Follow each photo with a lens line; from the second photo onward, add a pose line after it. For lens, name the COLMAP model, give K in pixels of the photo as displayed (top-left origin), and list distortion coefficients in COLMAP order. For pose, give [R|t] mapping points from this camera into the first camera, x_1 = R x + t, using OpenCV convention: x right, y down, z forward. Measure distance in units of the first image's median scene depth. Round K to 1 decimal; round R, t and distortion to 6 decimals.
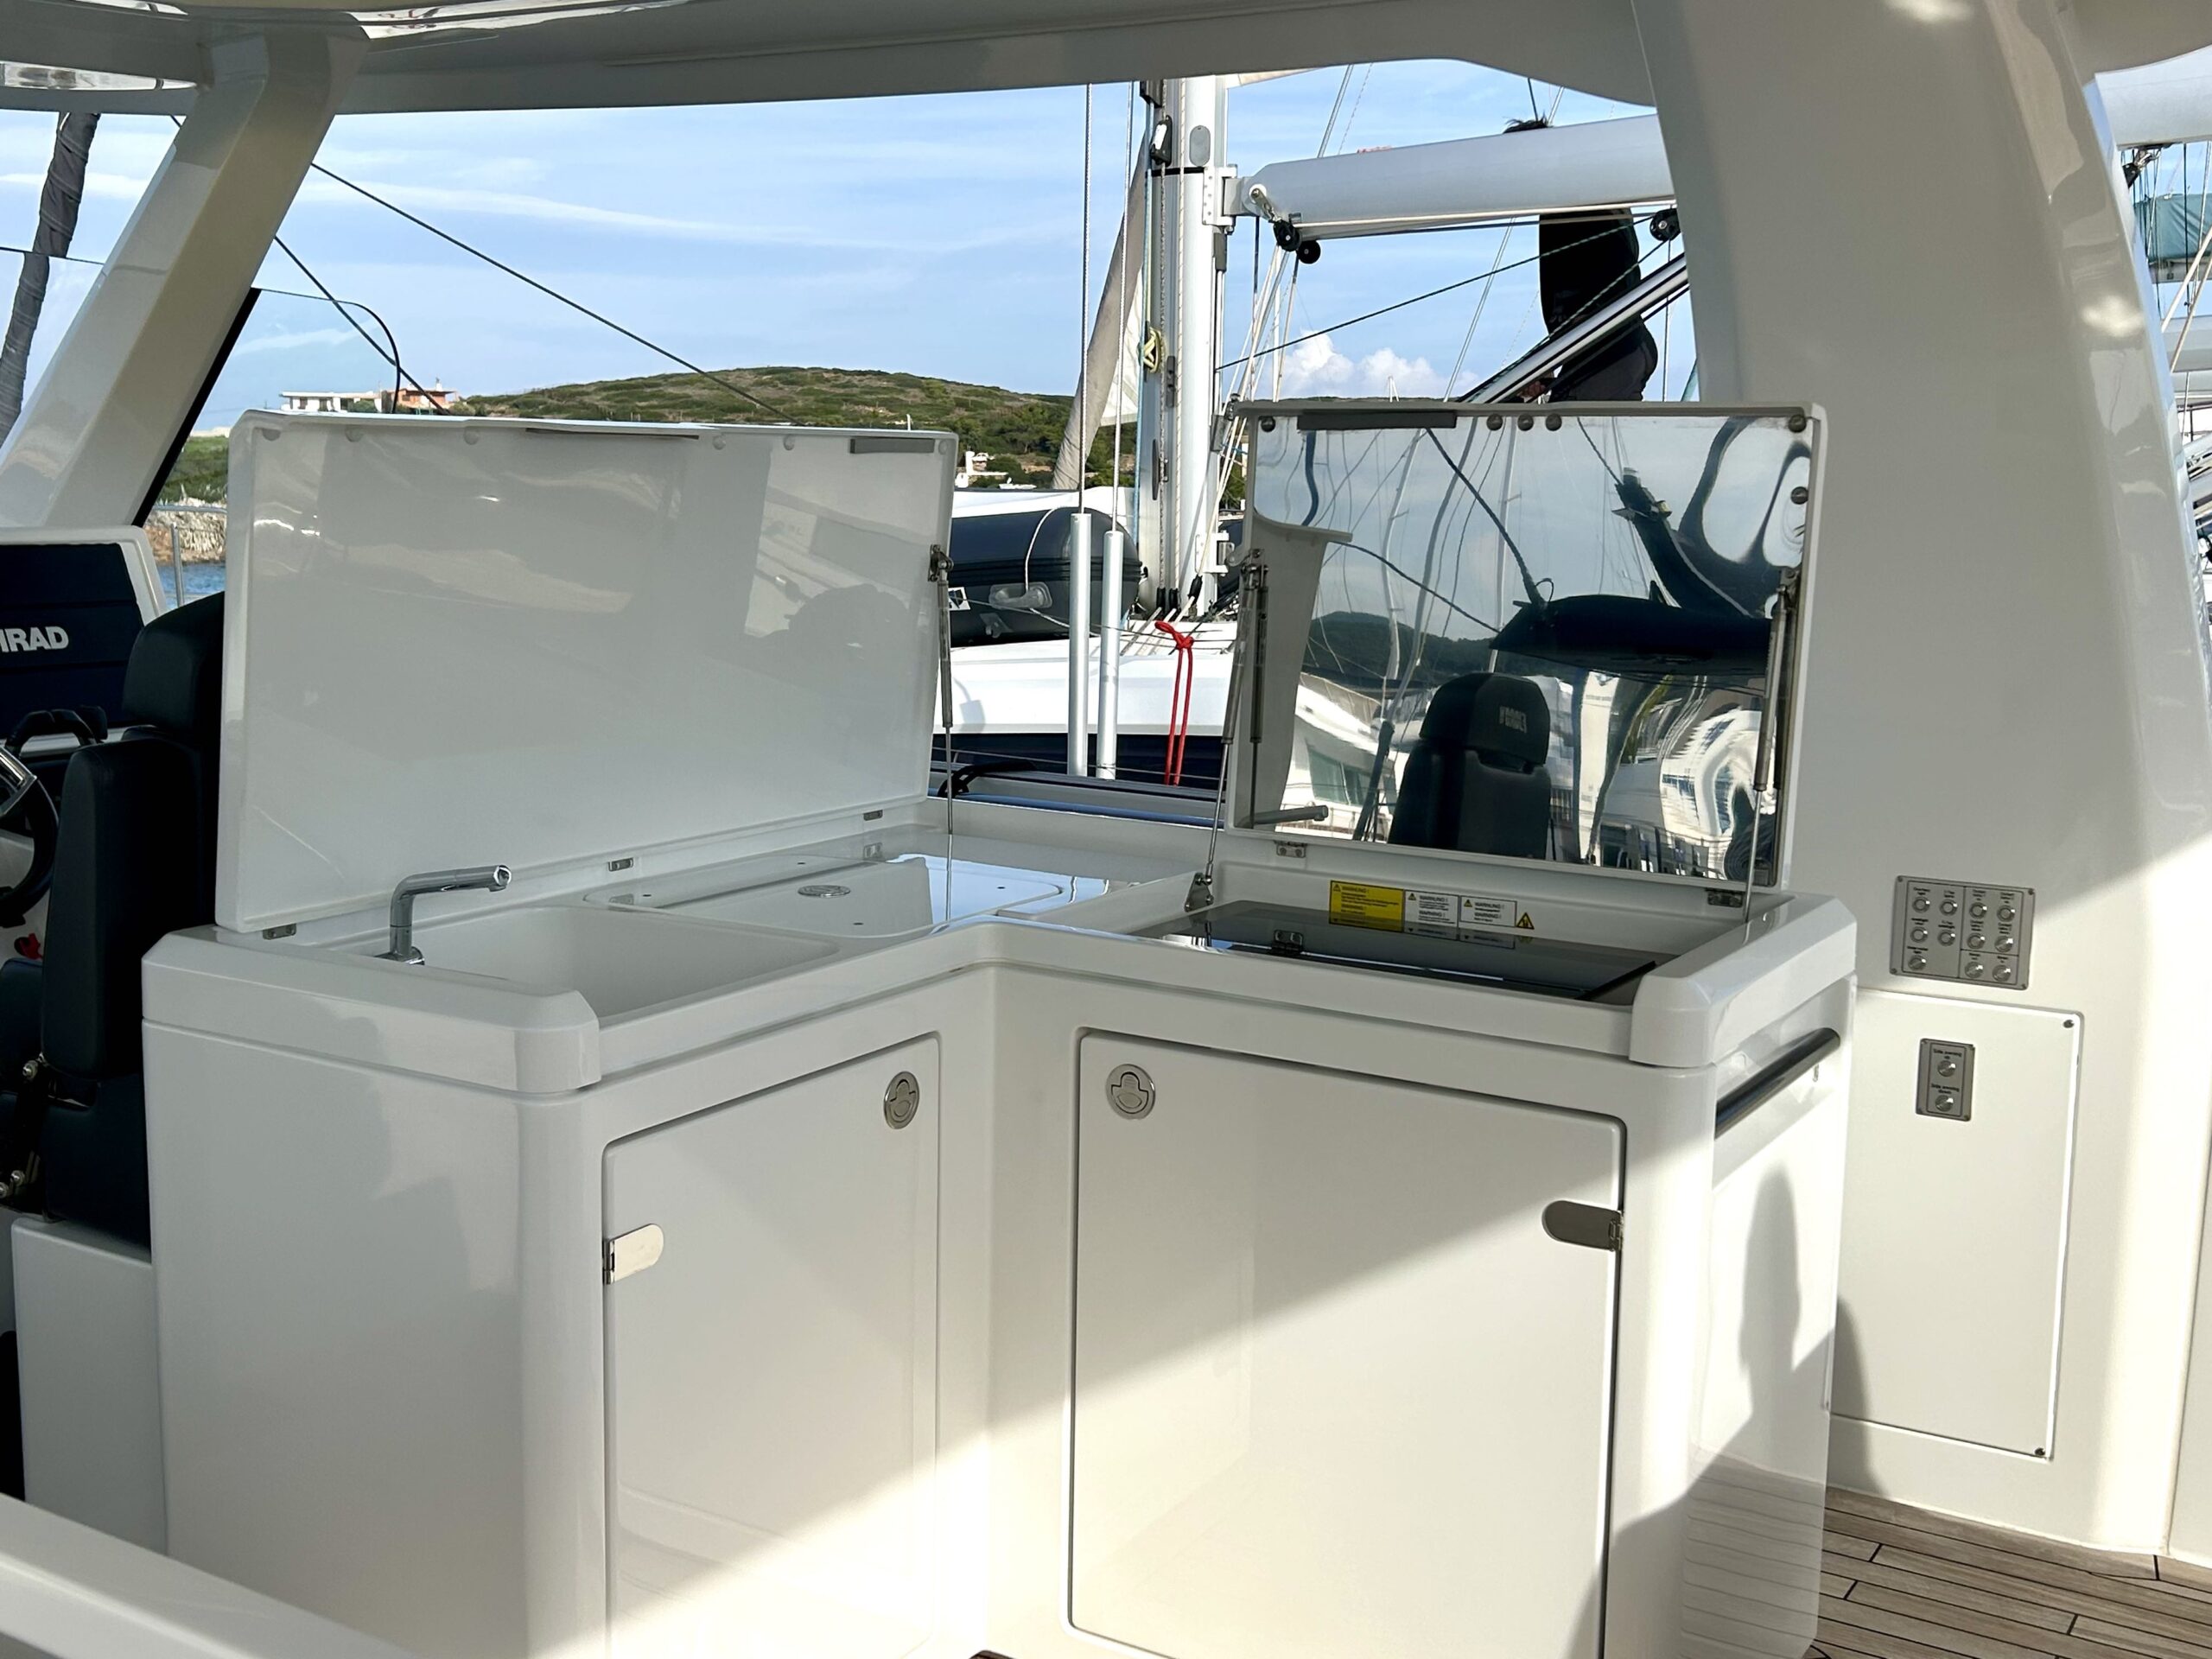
lens RADIAL K [[2341.7, 0, 1106.0], [0, 2341.7, 829.5], [0, 0, 1]] dist [0.072823, 0.028103]
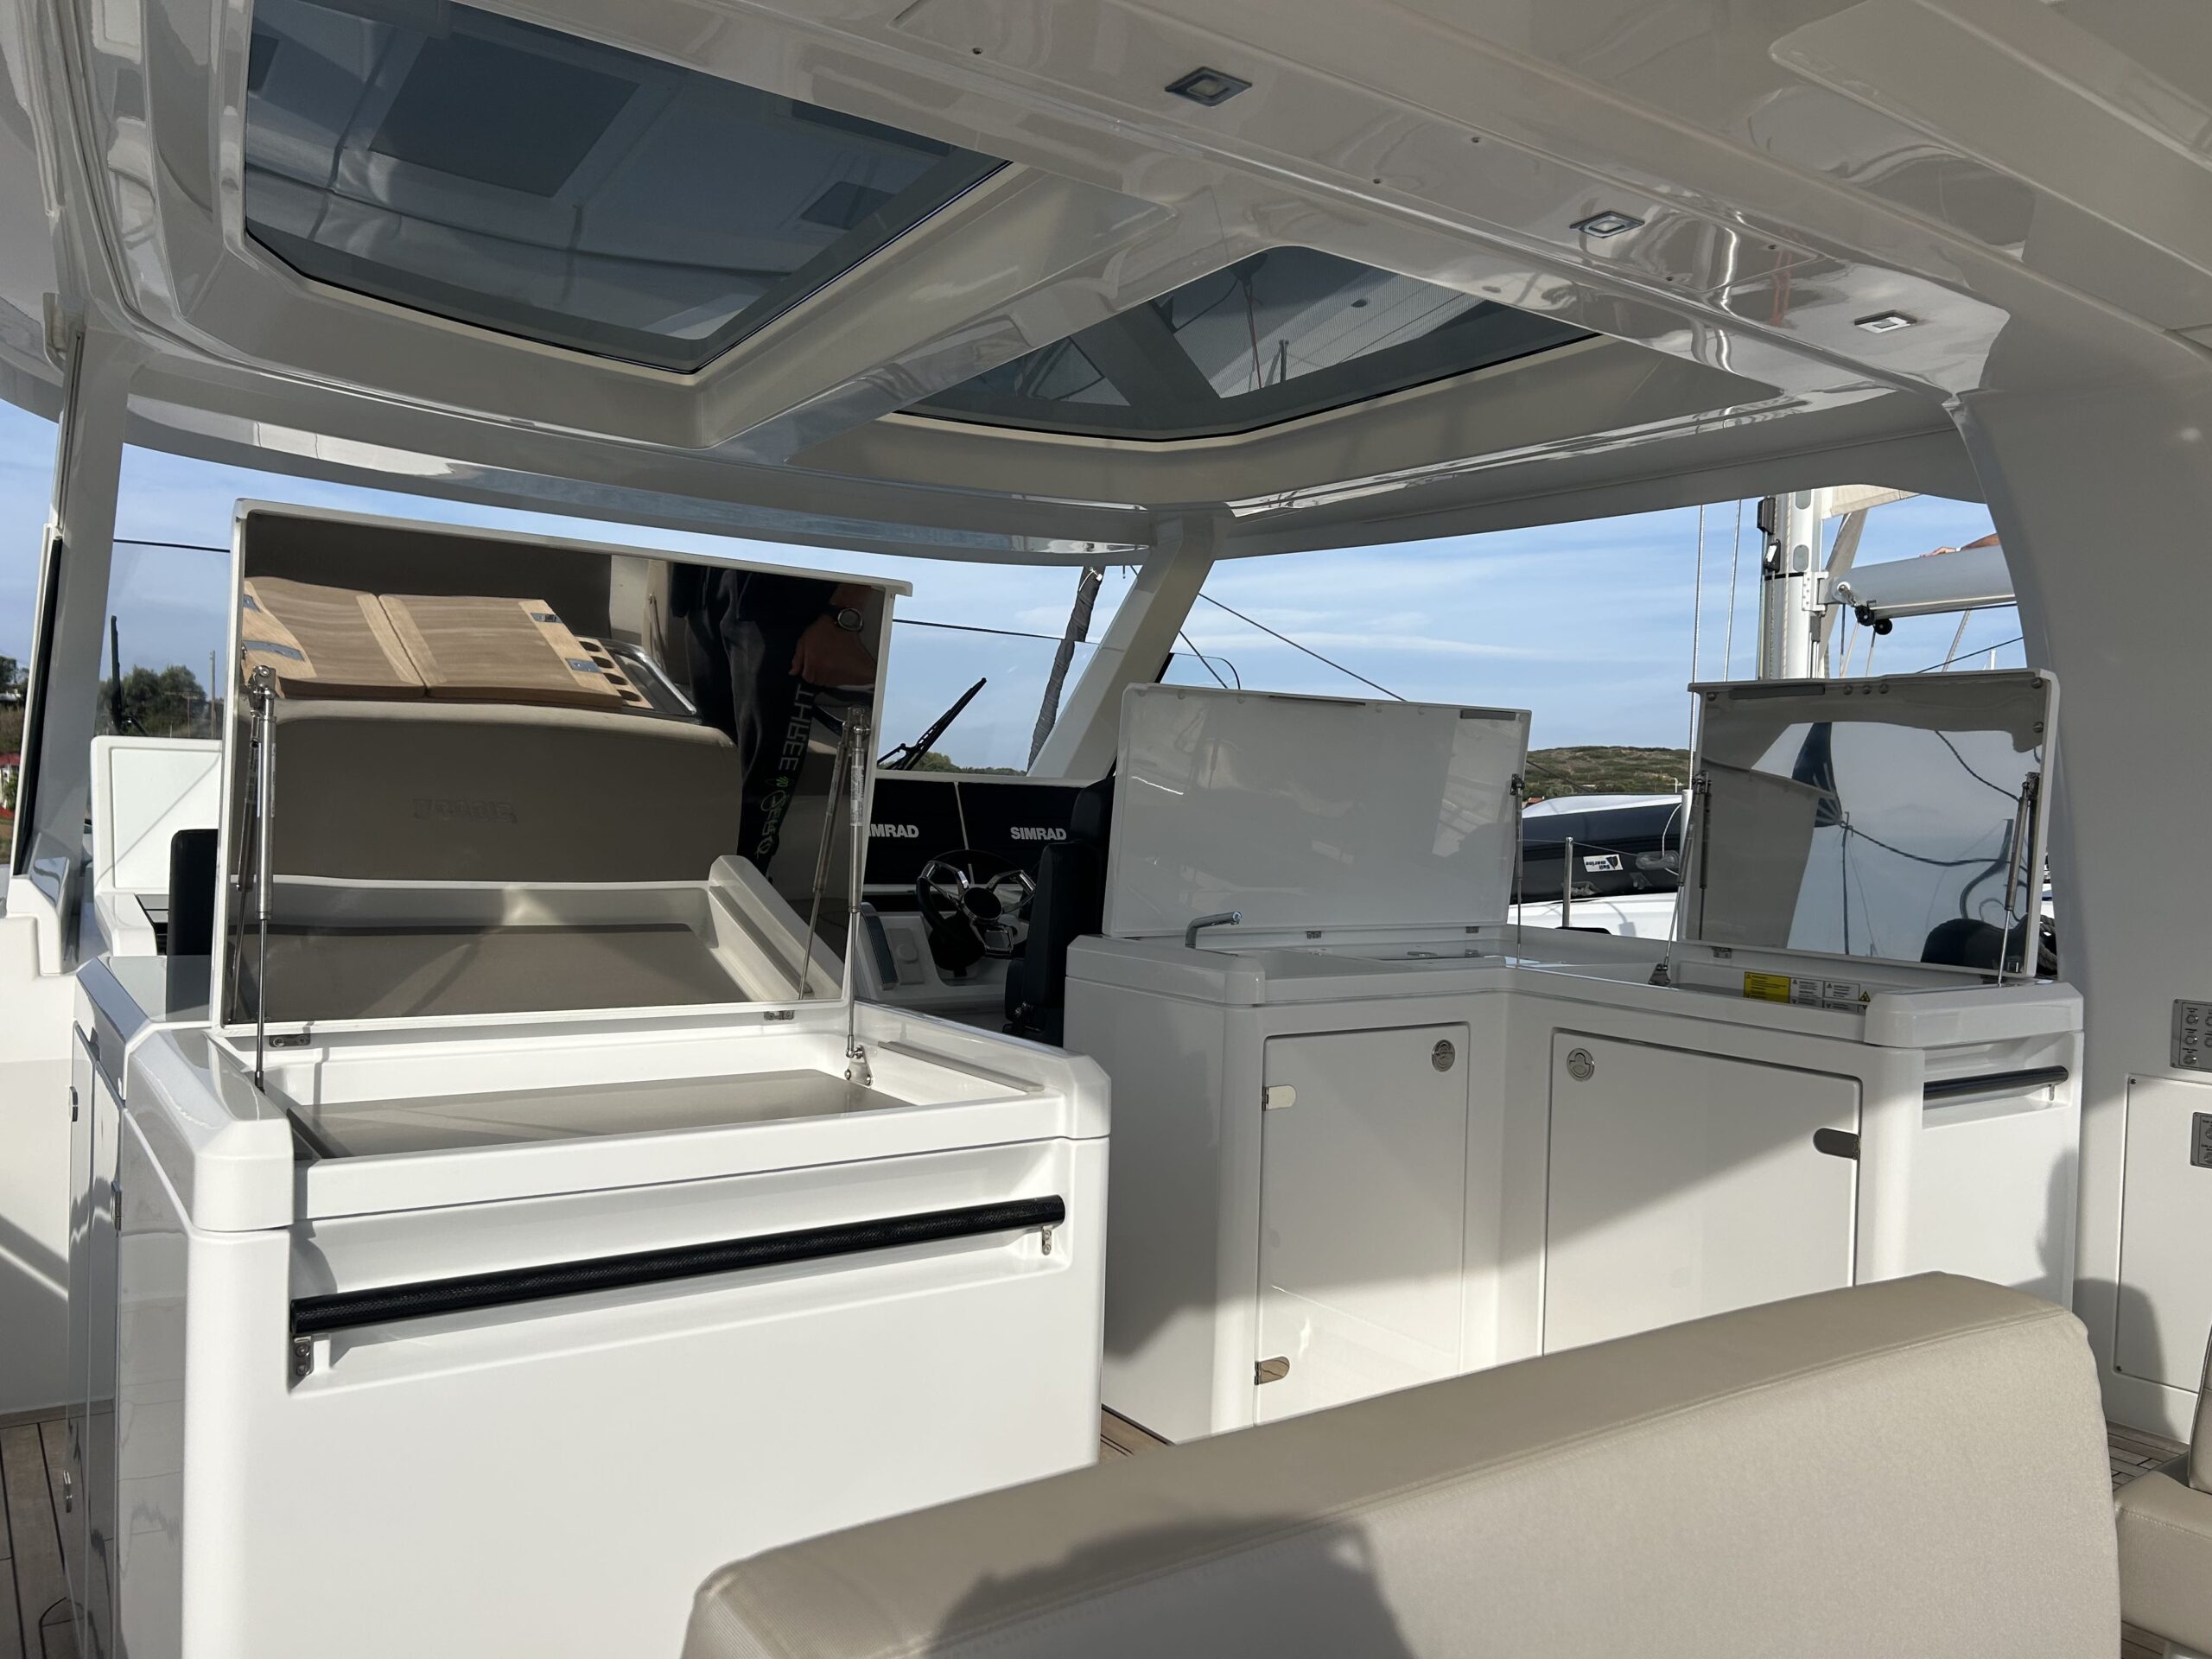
lens RADIAL K [[1512.7, 0, 1106.0], [0, 1512.7, 829.5], [0, 0, 1]] dist [0.059856, -0.077166]
pose [[0.923046, 0.023424, -0.383976, 0.083257], [-0.068830, 0.992094, -0.104942, 0.059576], [0.378482, 0.123295, 0.917360, -0.133400]]
